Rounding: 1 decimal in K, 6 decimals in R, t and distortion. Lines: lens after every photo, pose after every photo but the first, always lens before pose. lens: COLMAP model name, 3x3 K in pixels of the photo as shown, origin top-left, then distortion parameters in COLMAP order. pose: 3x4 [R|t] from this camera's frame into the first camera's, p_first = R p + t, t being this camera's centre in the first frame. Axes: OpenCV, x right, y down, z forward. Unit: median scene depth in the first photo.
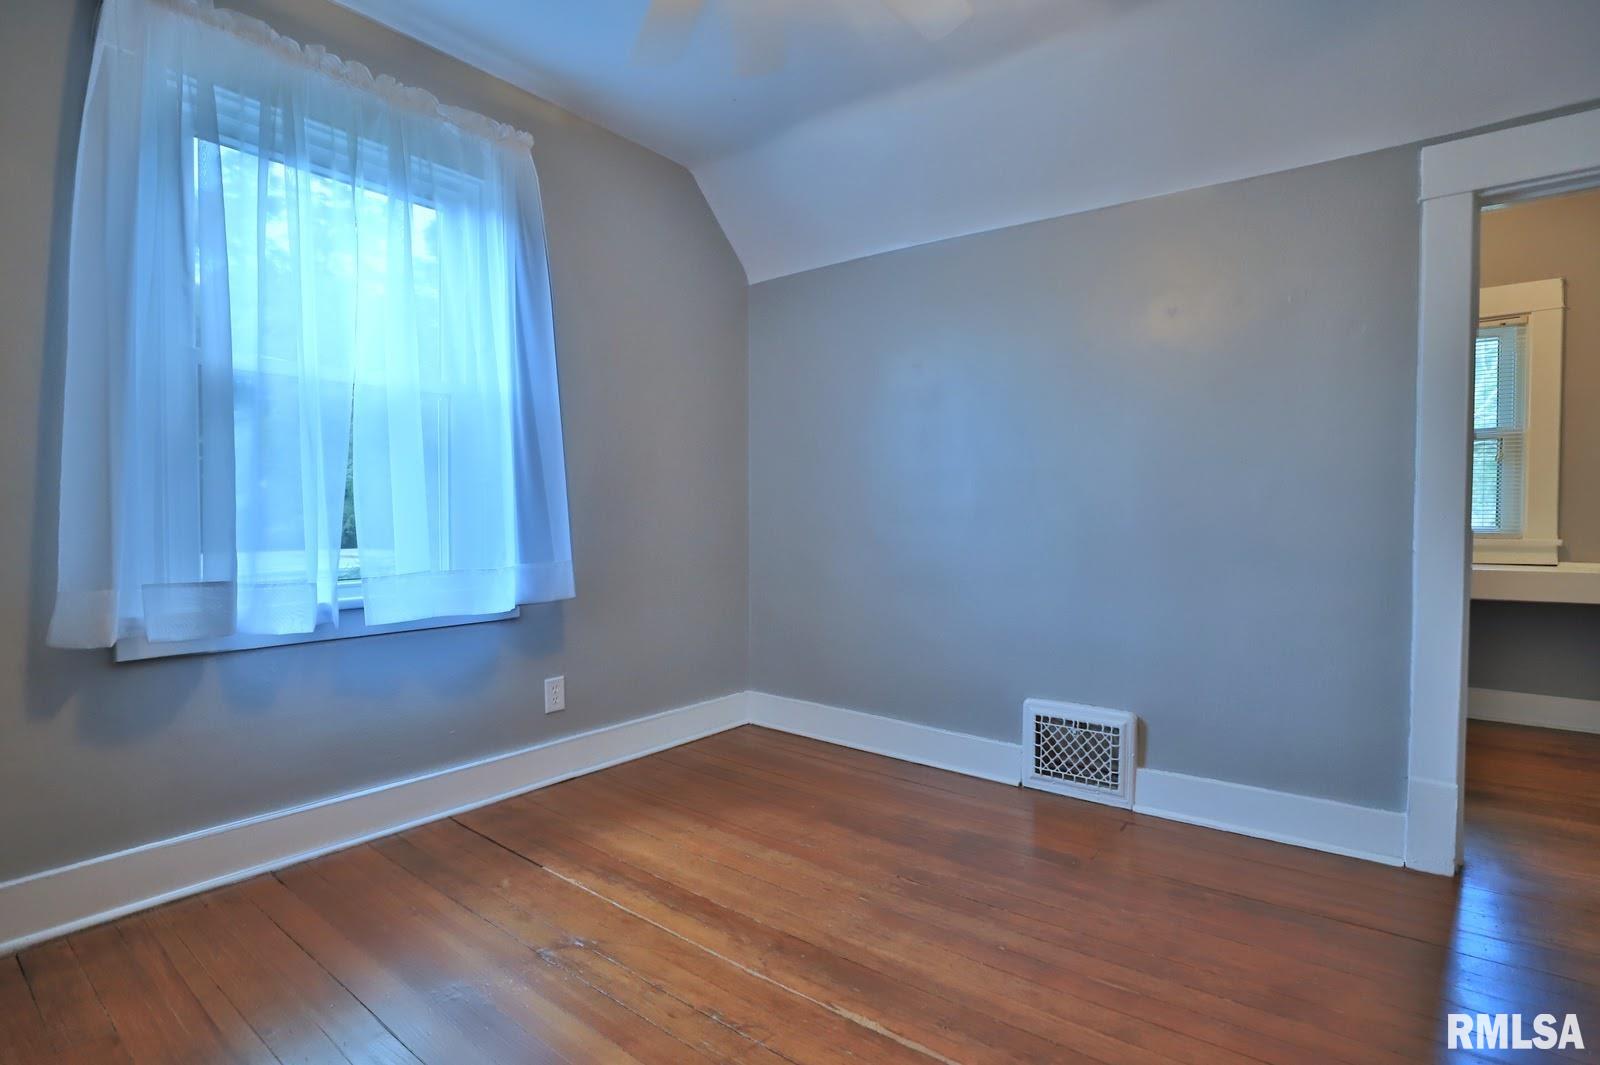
lens RADIAL K [[781.9, 0, 800.0], [0, 781.9, 532.5], [0, 0, 1]] dist [-0.042622, 0.015556]
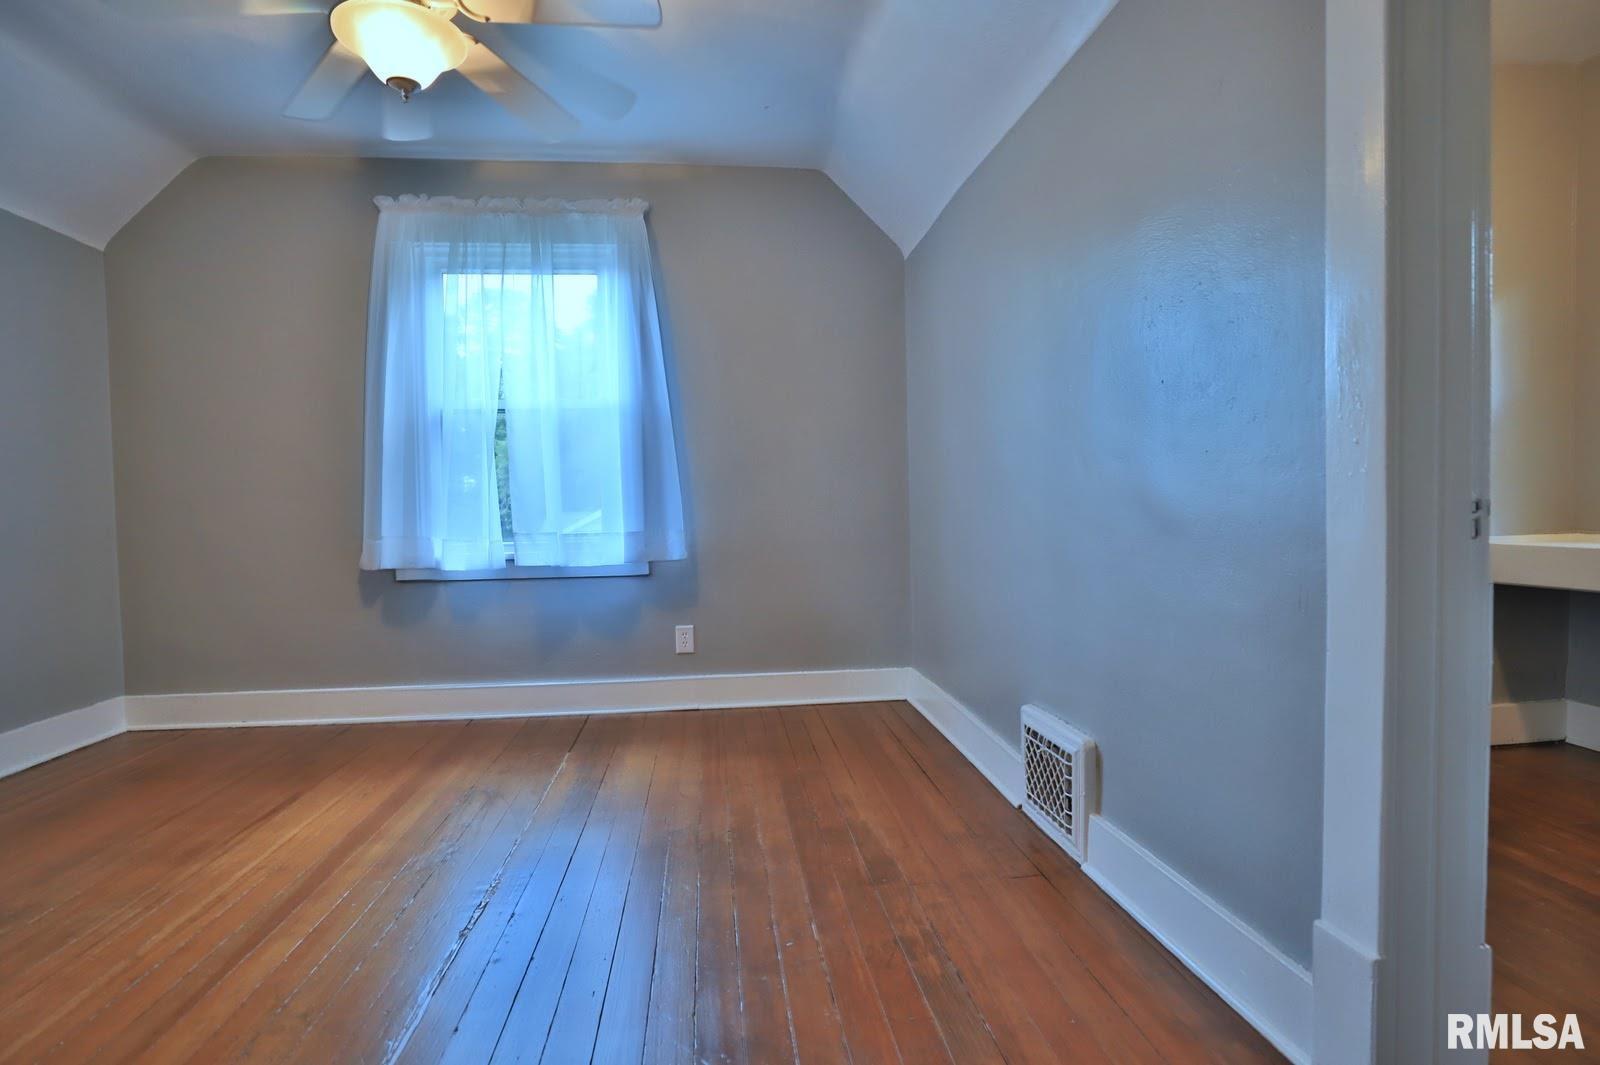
lens RADIAL K [[781.9, 0, 800.0], [0, 781.9, 532.5], [0, 0, 1]] dist [-0.042622, 0.015556]
pose [[0.701537, 0.006593, -0.712602, 0.768068], [-0.000411, 0.999961, 0.008848, 0.029332], [0.712633, -0.005914, 0.701512, 0.283192]]
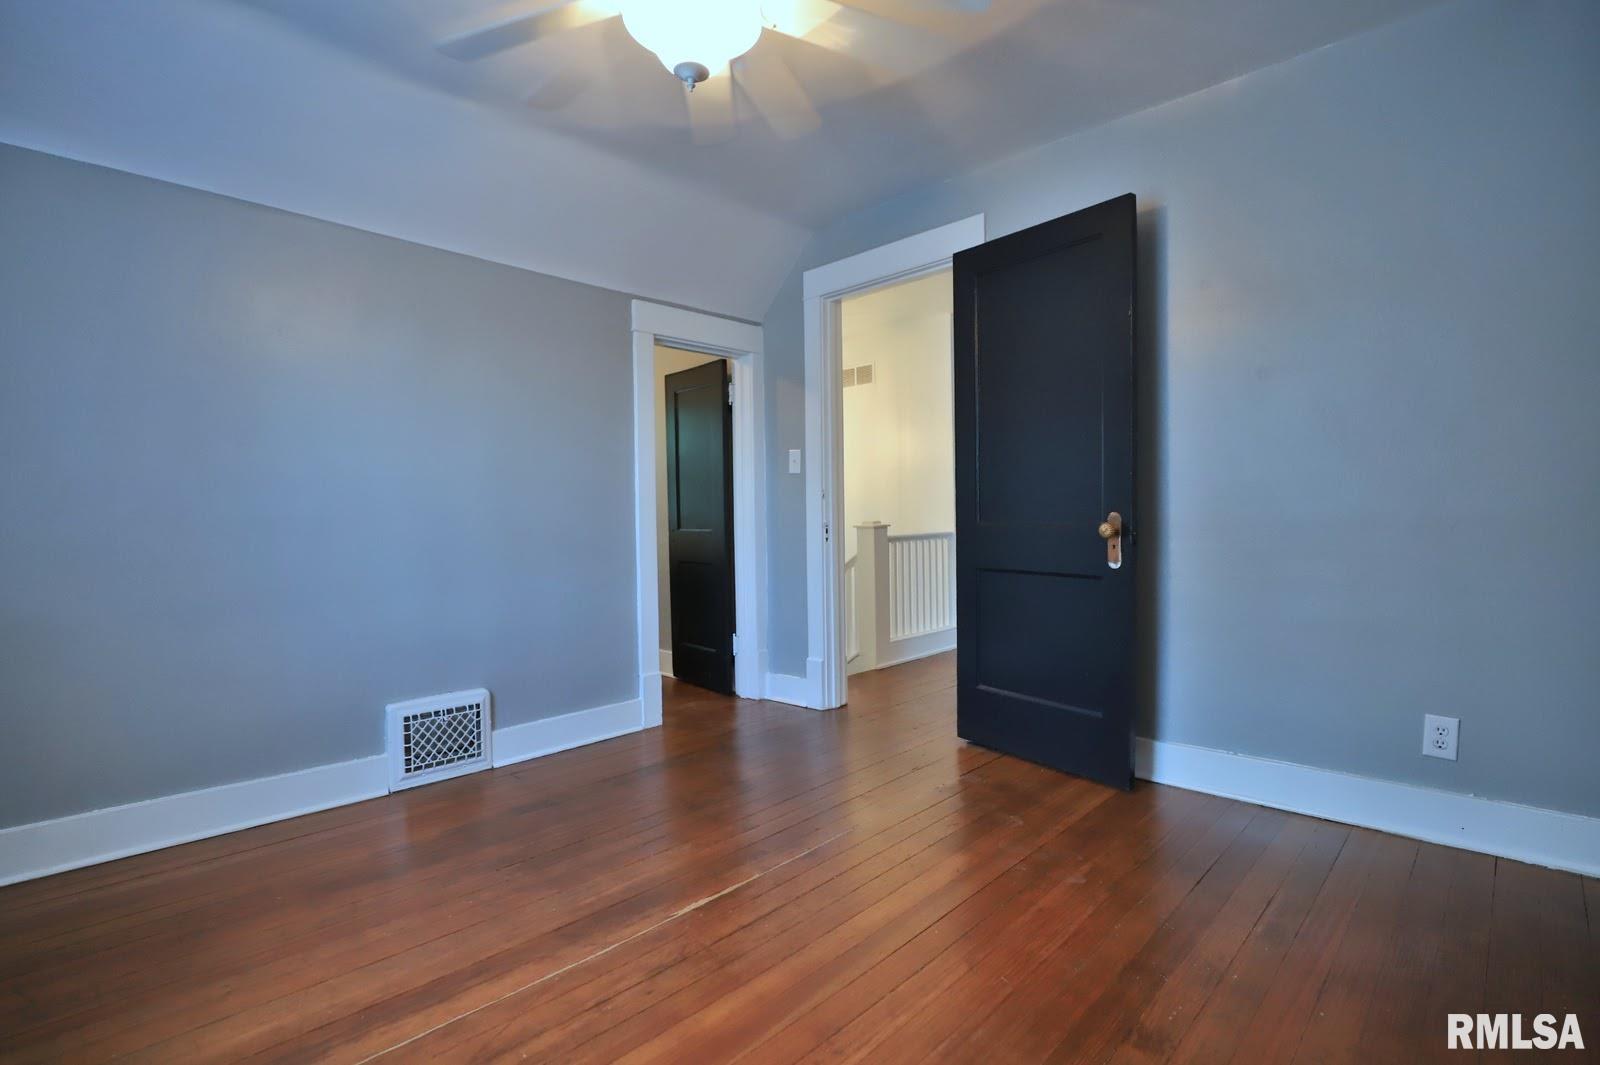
lens RADIAL K [[781.9, 0, 800.0], [0, 781.9, 532.5], [0, 0, 1]] dist [-0.042622, 0.015556]
pose [[0.096668, -0.028273, 0.994915, -0.706096], [0.038424, 0.998957, 0.024655, -0.015904], [-0.994575, 0.035845, 0.097654, 0.396082]]
